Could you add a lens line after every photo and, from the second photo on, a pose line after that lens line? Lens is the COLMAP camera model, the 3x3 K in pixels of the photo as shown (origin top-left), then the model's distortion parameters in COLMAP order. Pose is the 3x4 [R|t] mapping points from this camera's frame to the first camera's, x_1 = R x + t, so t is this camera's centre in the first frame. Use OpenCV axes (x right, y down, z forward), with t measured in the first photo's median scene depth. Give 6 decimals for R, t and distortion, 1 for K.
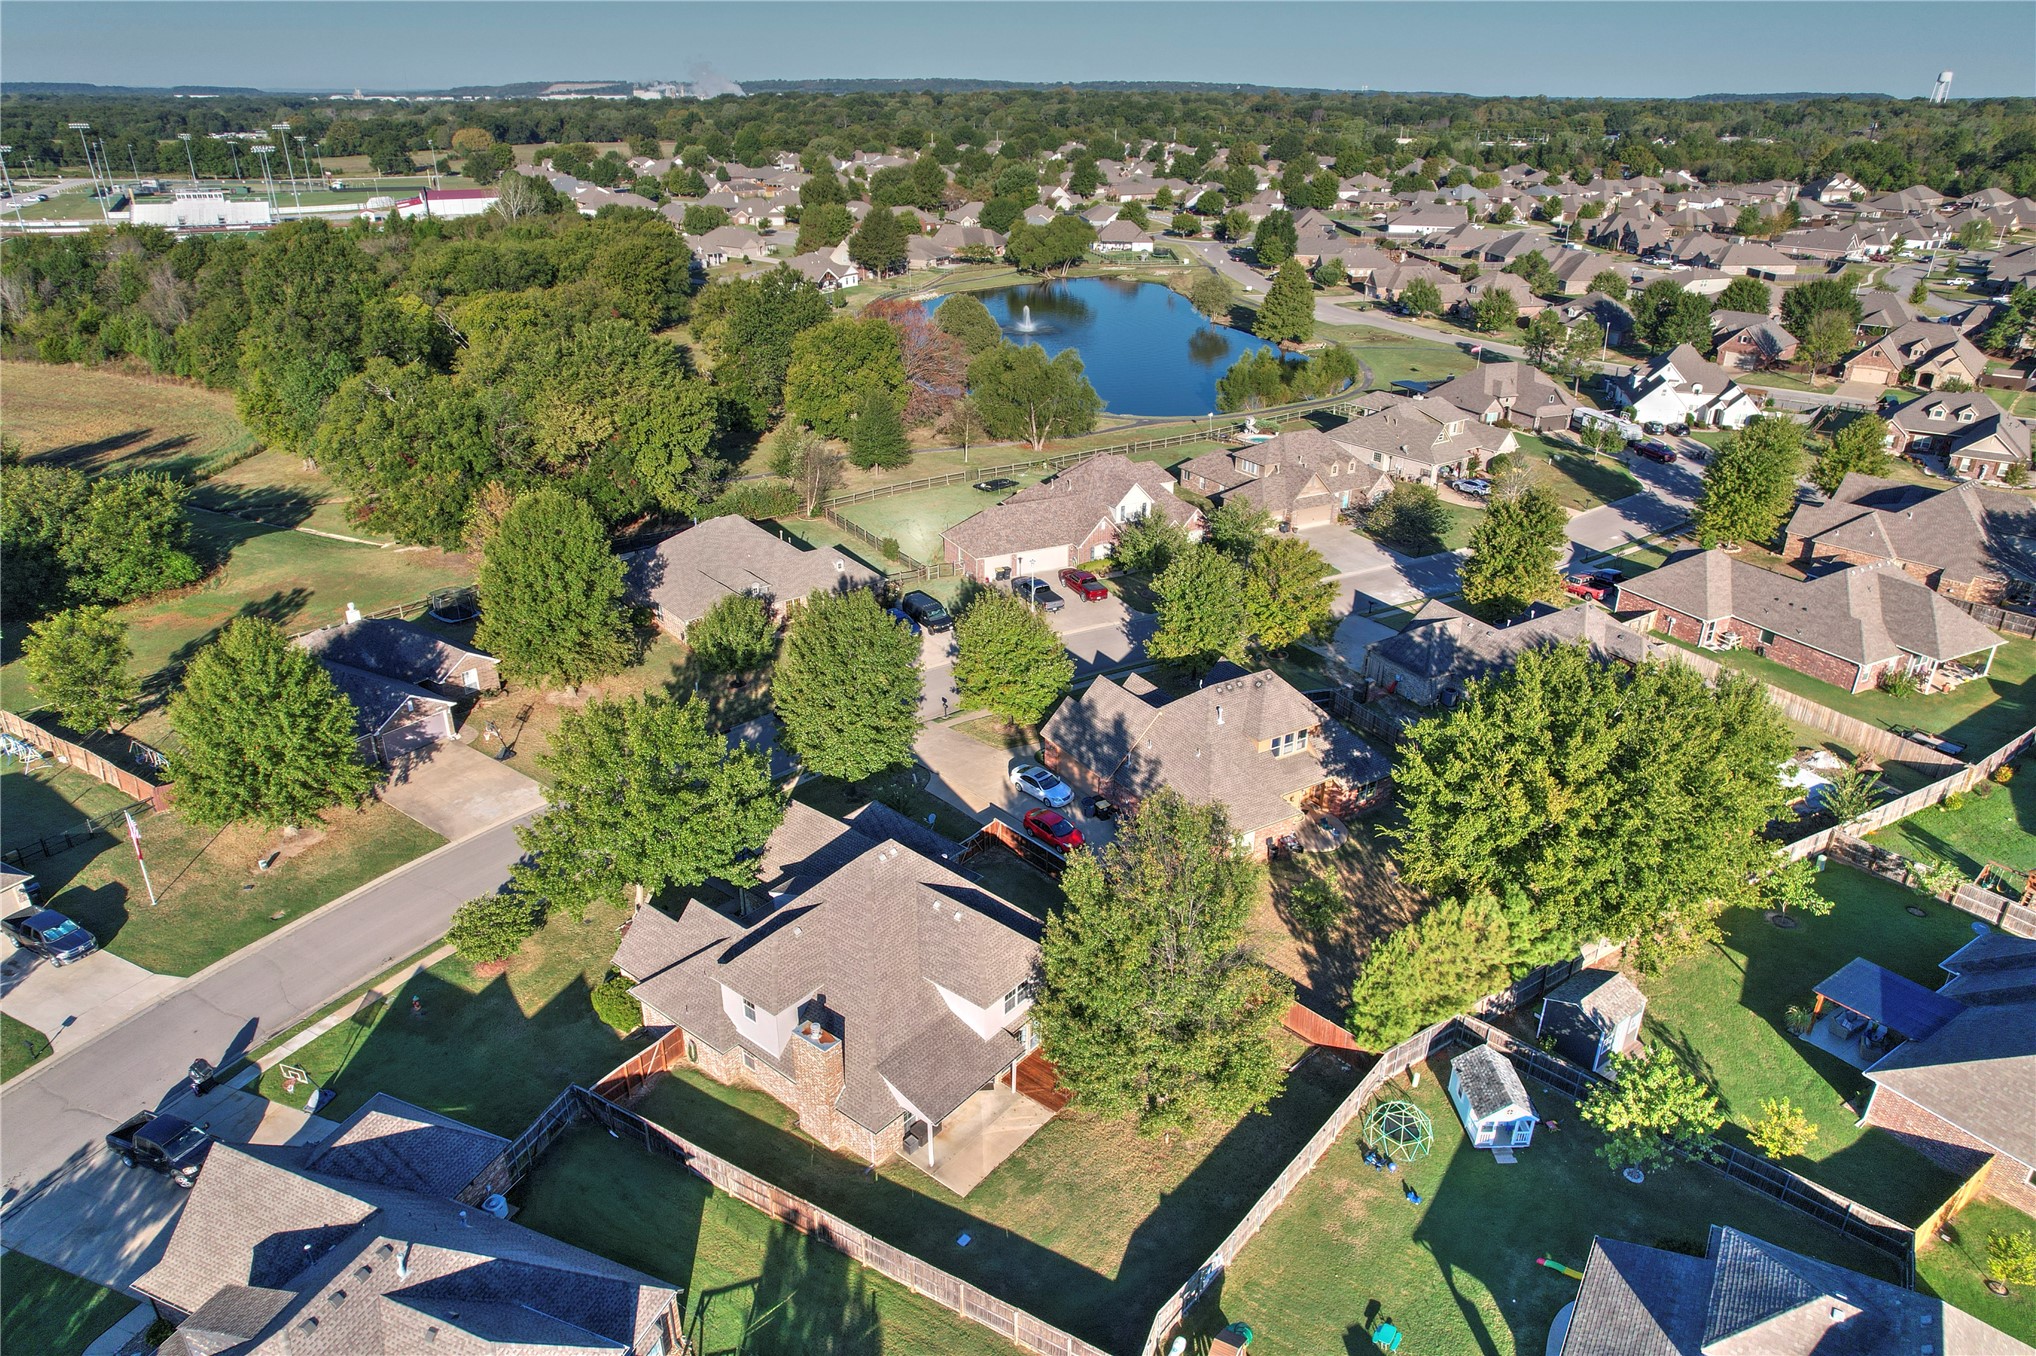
lens RADIAL K [[1295.8, 0, 1018.0], [0, 1295.8, 678.0], [0, 0, 1]] dist [-0.079966, 0.069455]
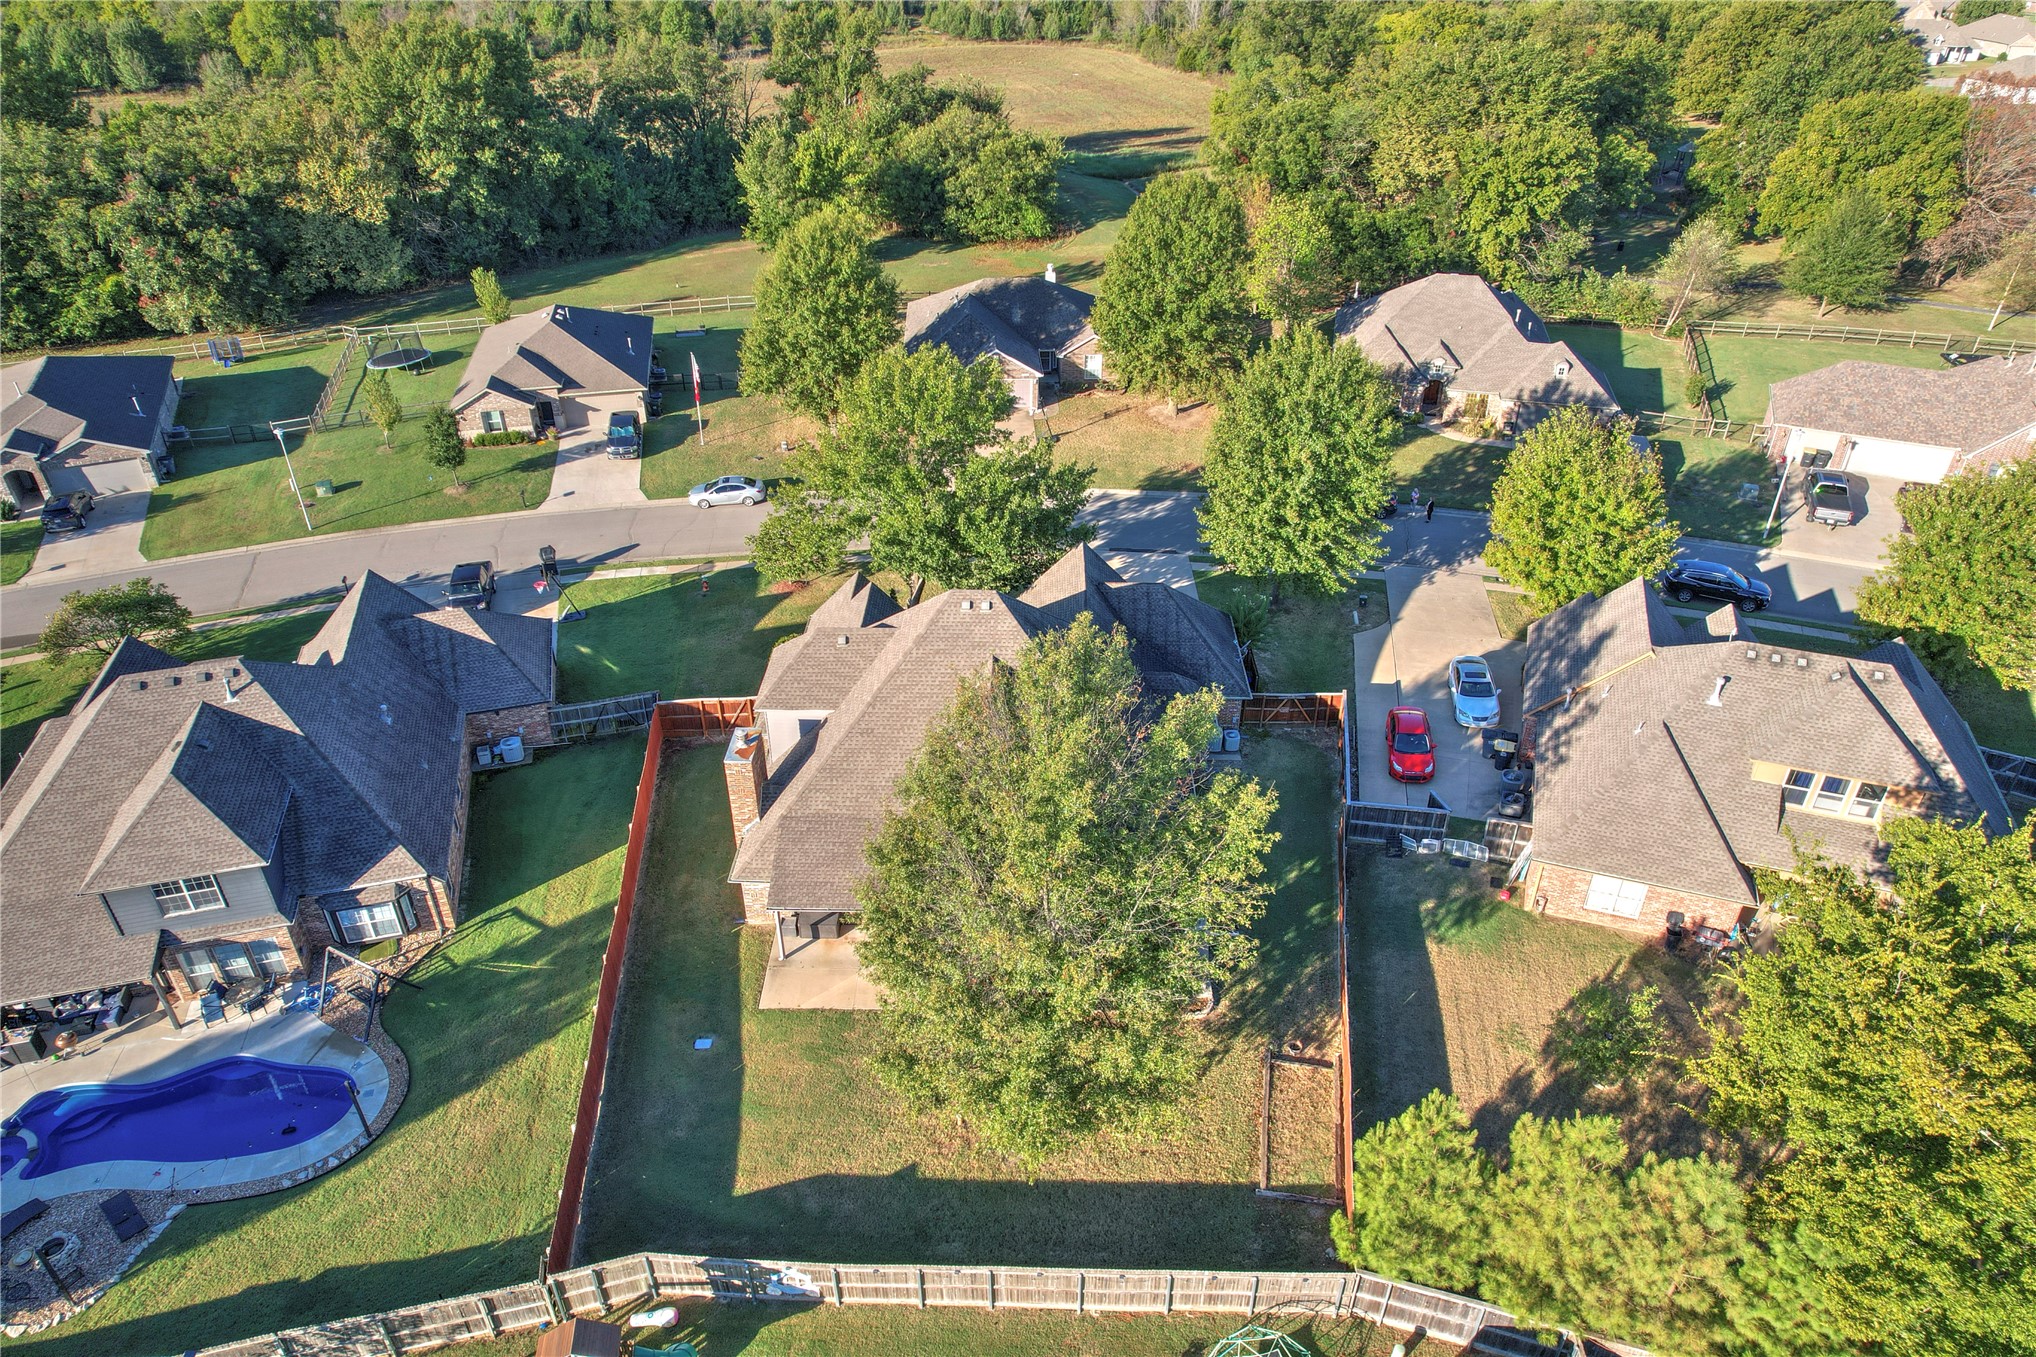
lens RADIAL K [[1295.8, 0, 1018.0], [0, 1295.8, 678.5], [0, 0, 1]] dist [-0.079966, 0.069455]
pose [[0.618831, 0.411588, -0.669062, 0.399768], [-0.320839, 0.909890, 0.262987, -0.029752], [0.717015, 0.051917, 0.695122, 0.443647]]
